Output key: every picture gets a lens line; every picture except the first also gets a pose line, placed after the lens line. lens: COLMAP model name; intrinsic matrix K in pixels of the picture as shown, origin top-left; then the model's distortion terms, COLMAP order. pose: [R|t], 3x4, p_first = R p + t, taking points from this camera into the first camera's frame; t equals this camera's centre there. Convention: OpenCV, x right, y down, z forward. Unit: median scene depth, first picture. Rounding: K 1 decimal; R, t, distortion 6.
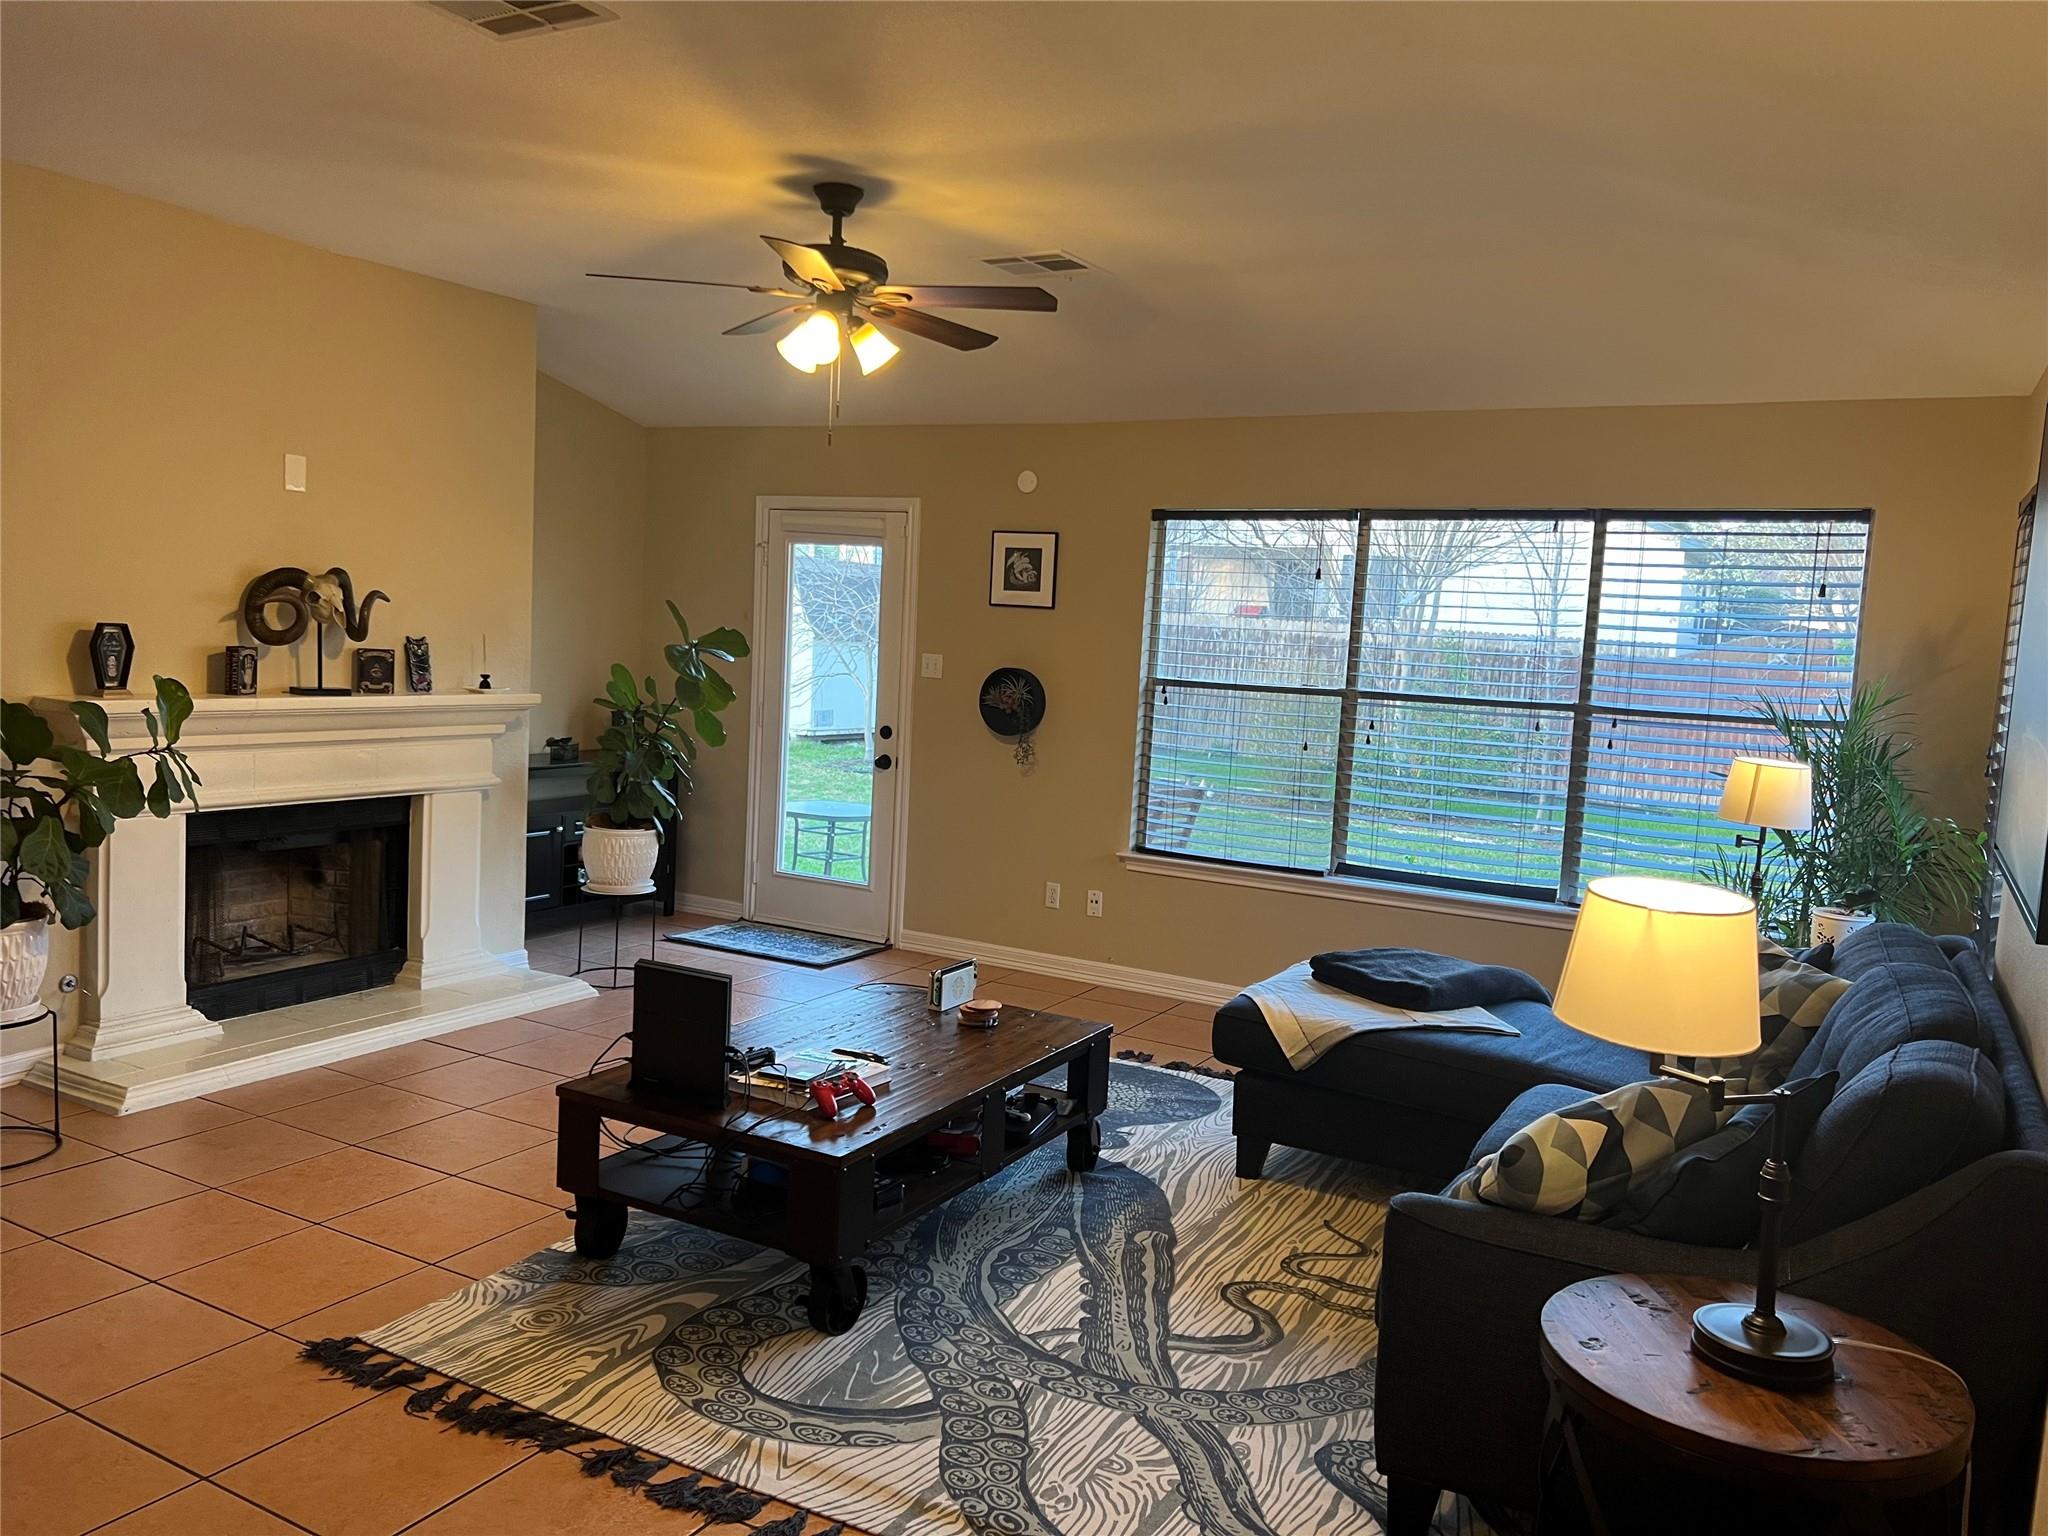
lens RADIAL K [[1524.1, 0, 1035.6], [0, 1524.1, 770.6], [0, 0, 1]] dist [0.098426, -0.168308]
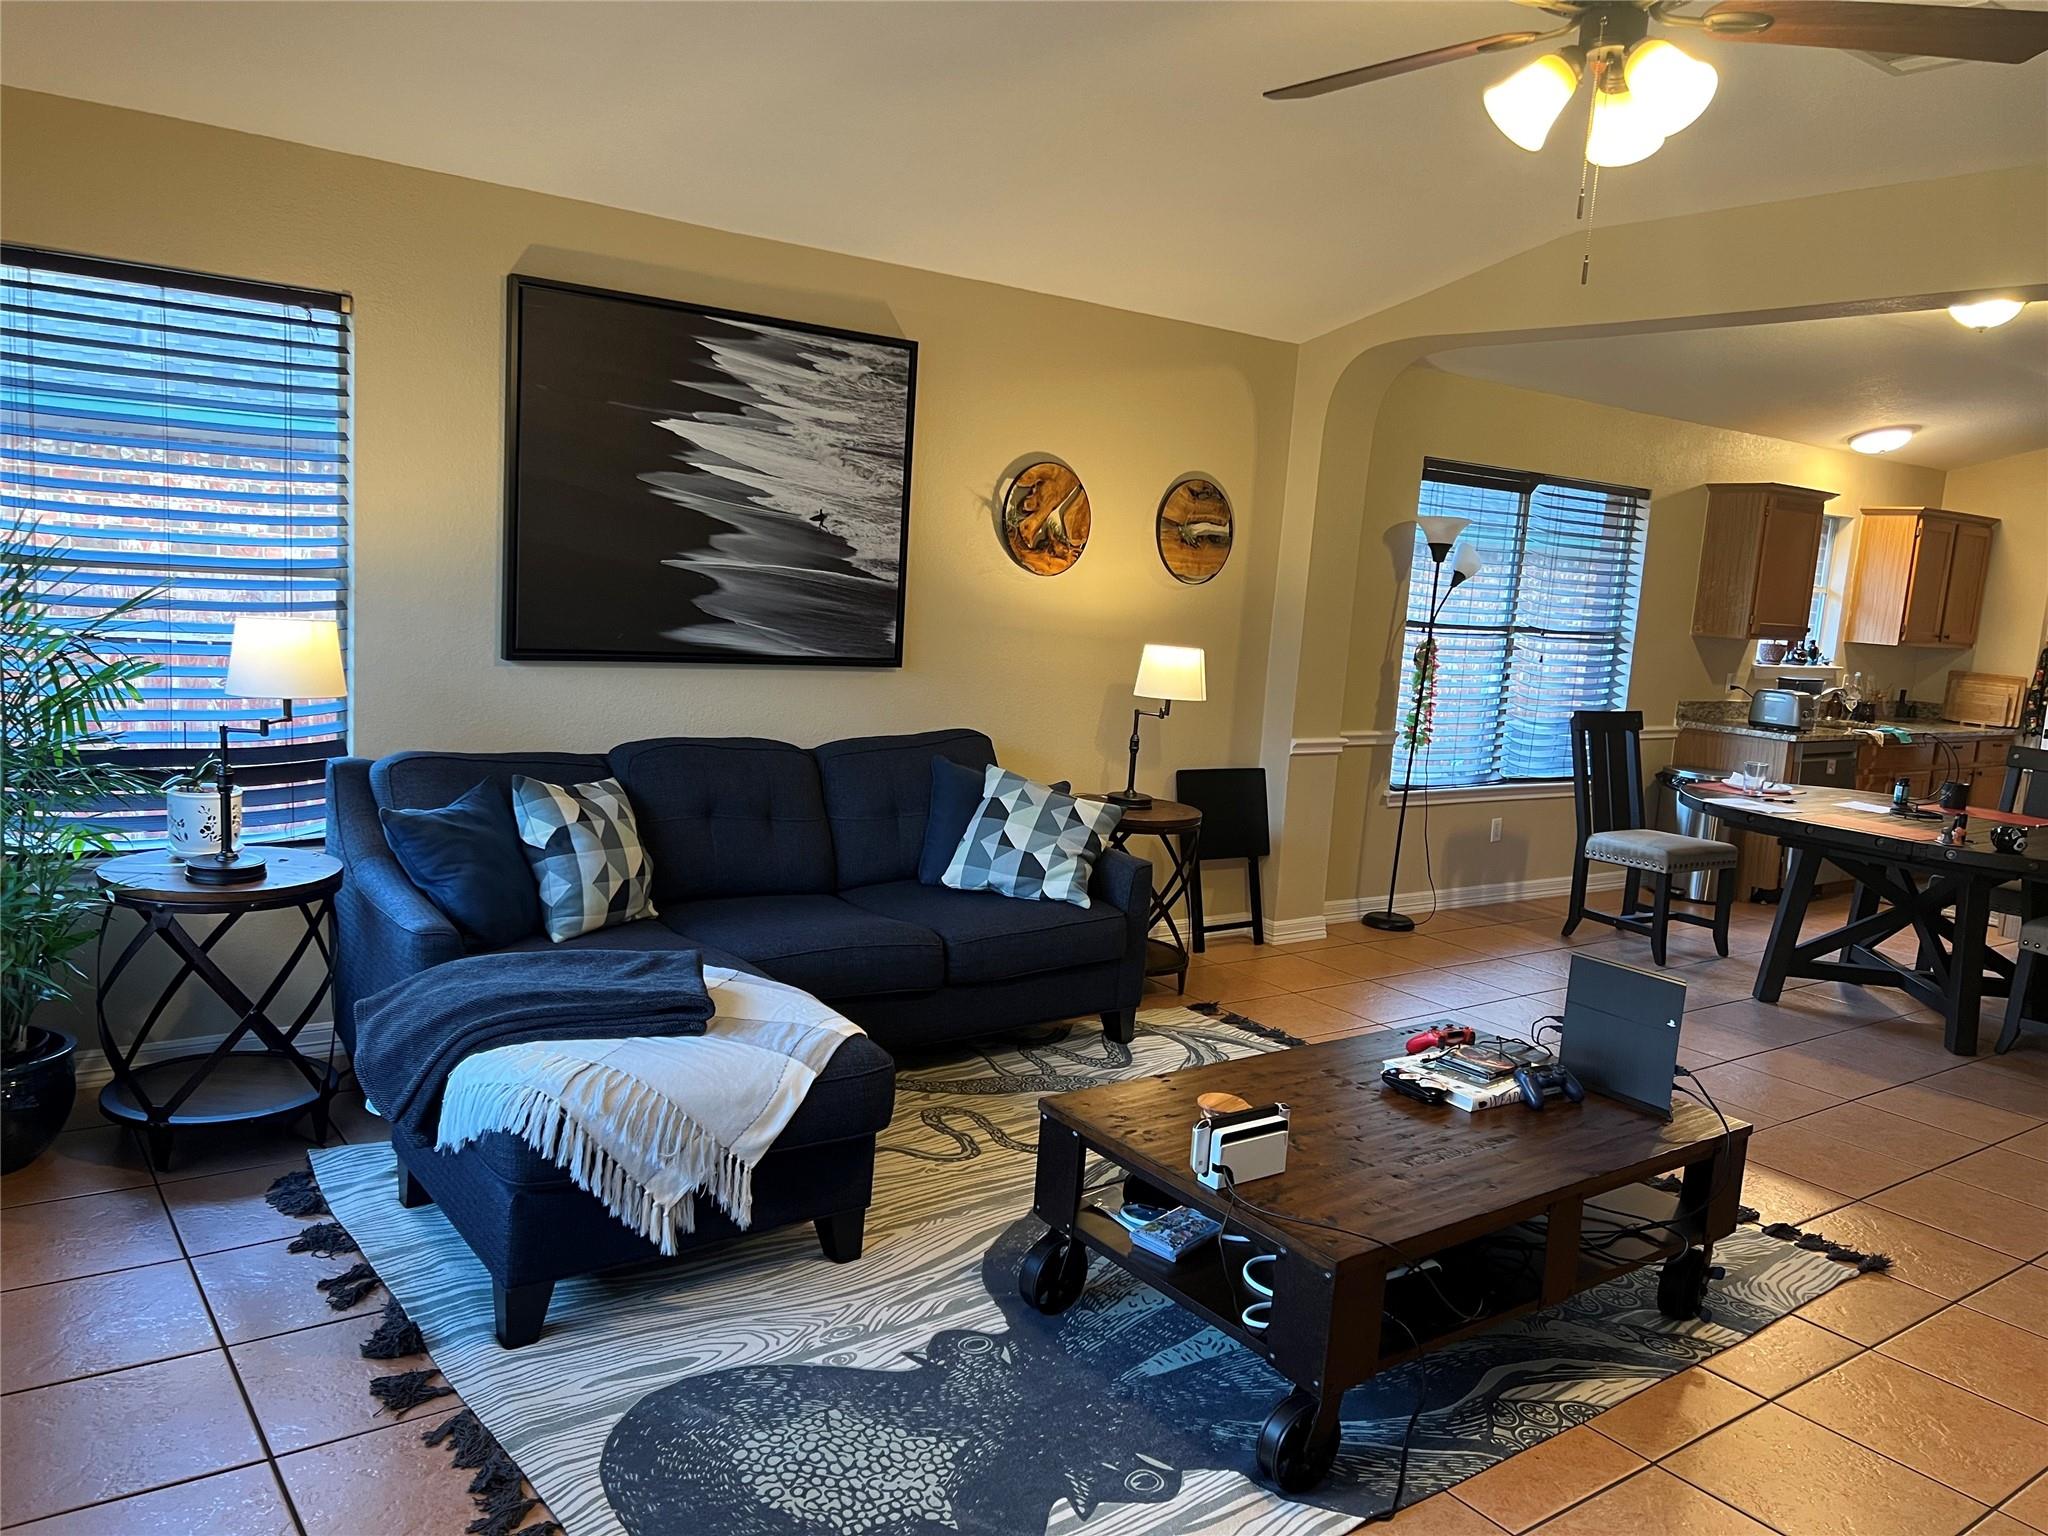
lens RADIAL K [[1518.6, 0, 1043.4], [0, 1518.6, 784.1], [0, 0, 1]] dist [0.089995, -0.119764]
pose [[-0.905504, -0.174455, 0.386818, -0.169553], [-0.076748, 0.963878, 0.255048, -0.133049], [-0.417340, 0.201260, -0.886184, 1.345091]]
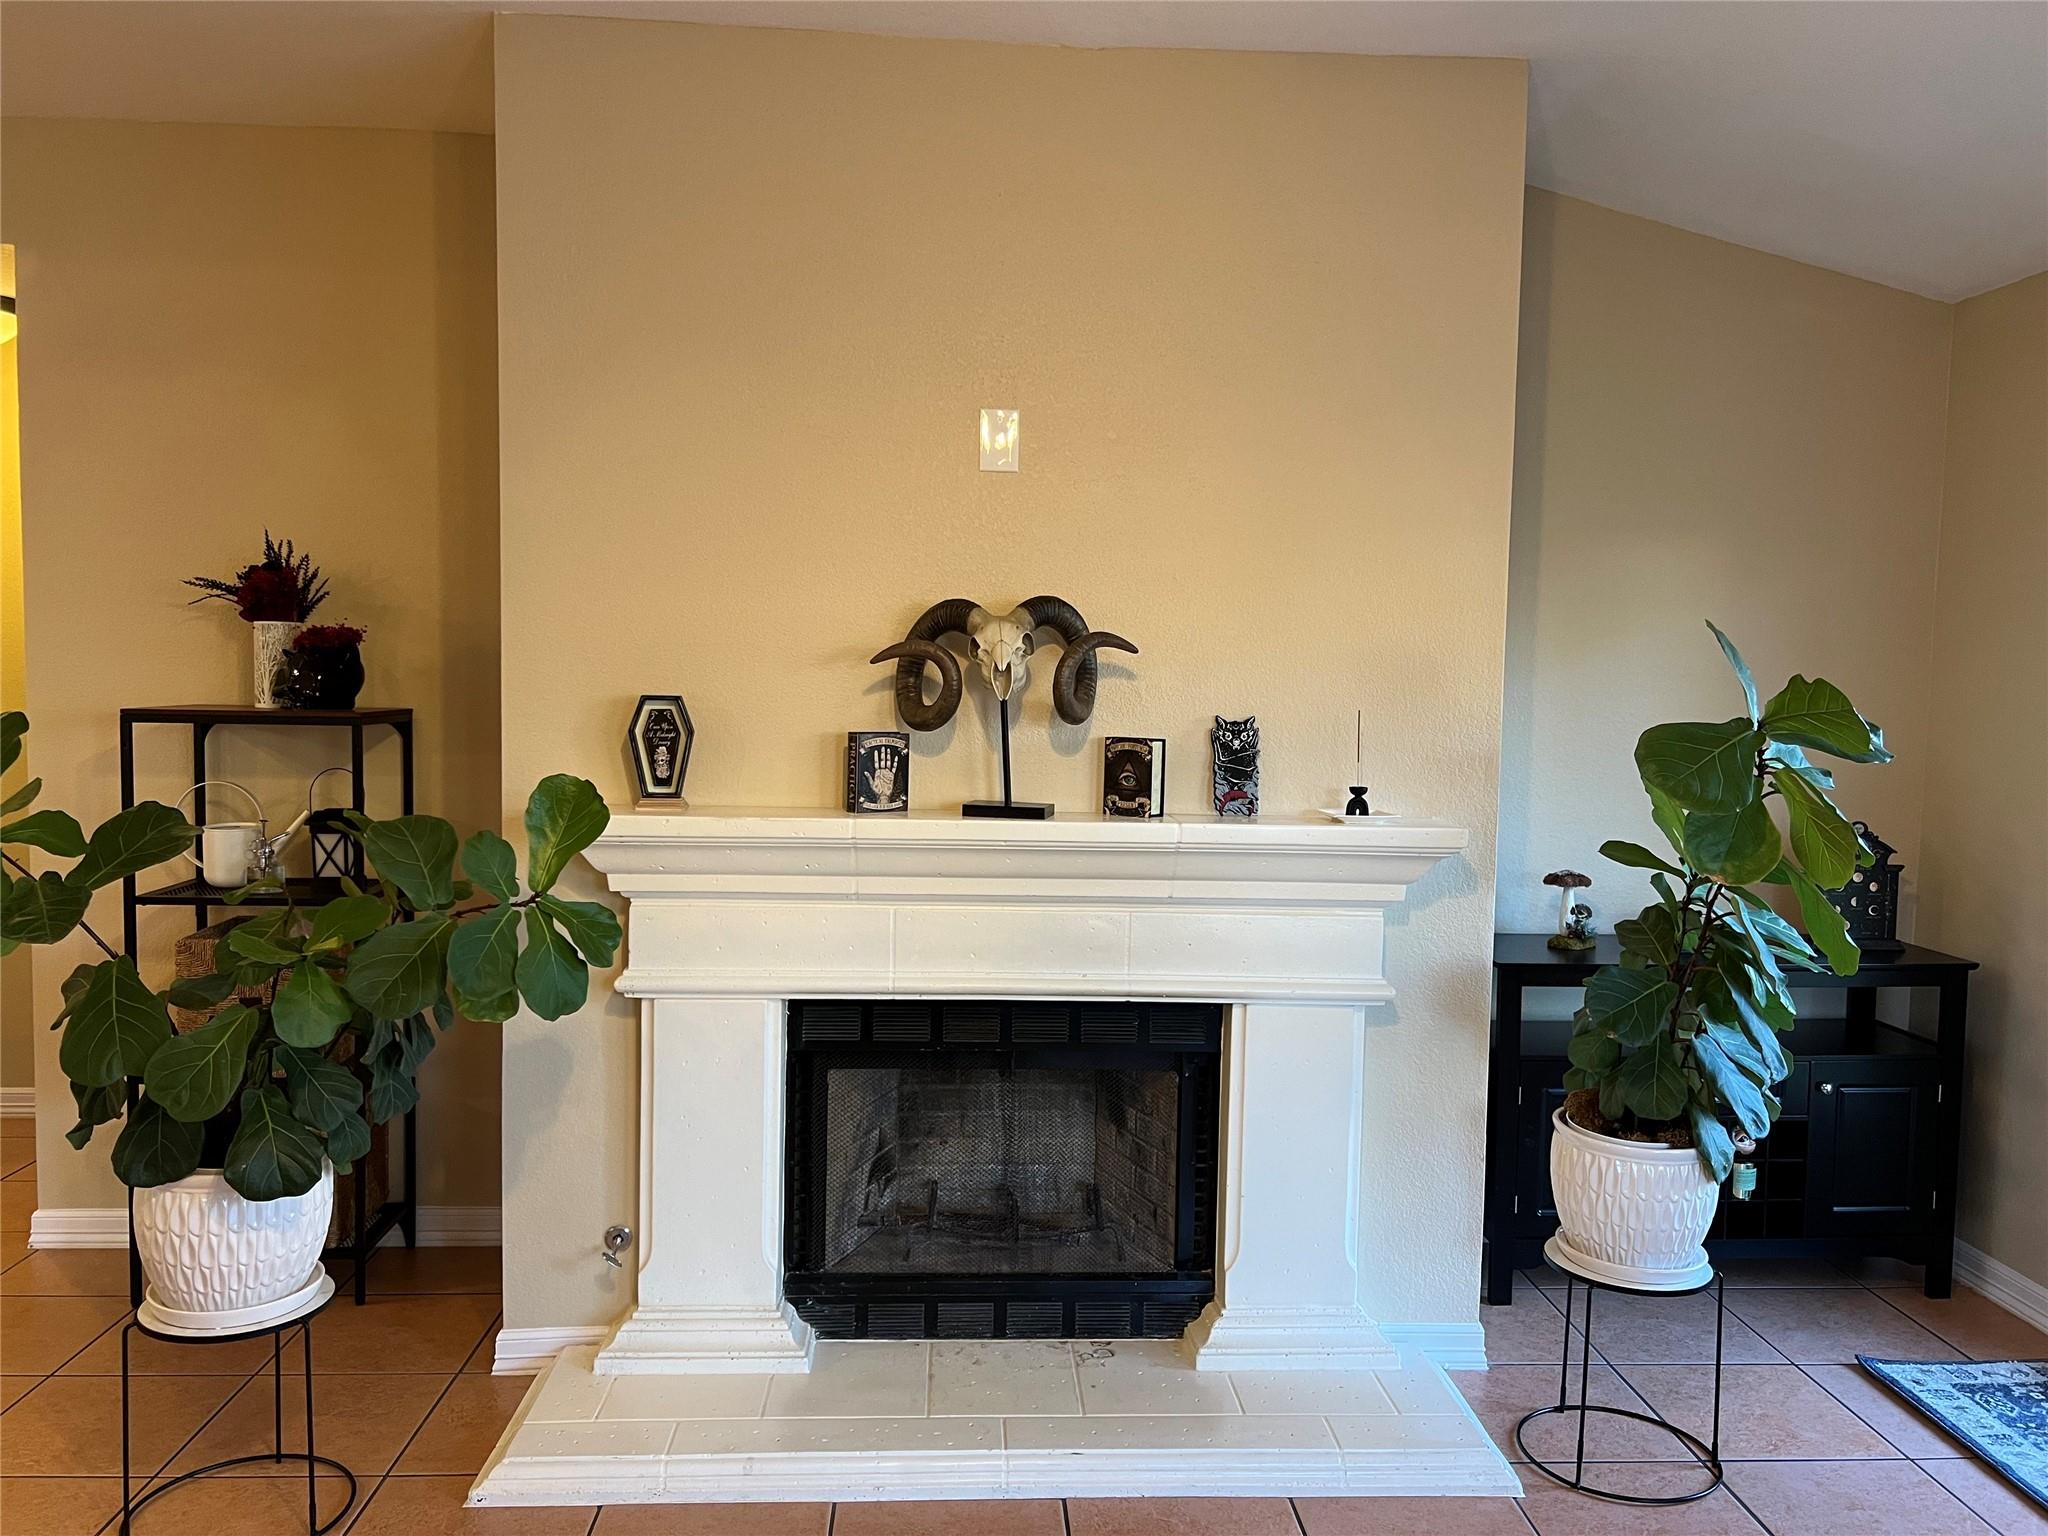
lens RADIAL K [[1534.8, 0, 1024.0], [0, 1534.8, 768.0], [0, 0, 1]] dist [0.112831, -0.173155]
pose [[0.527244, 0.006800, -0.849687, 0.032078], [-0.071861, 0.996742, -0.036615, -0.048261], [0.846670, 0.080364, 0.526015, 0.728737]]
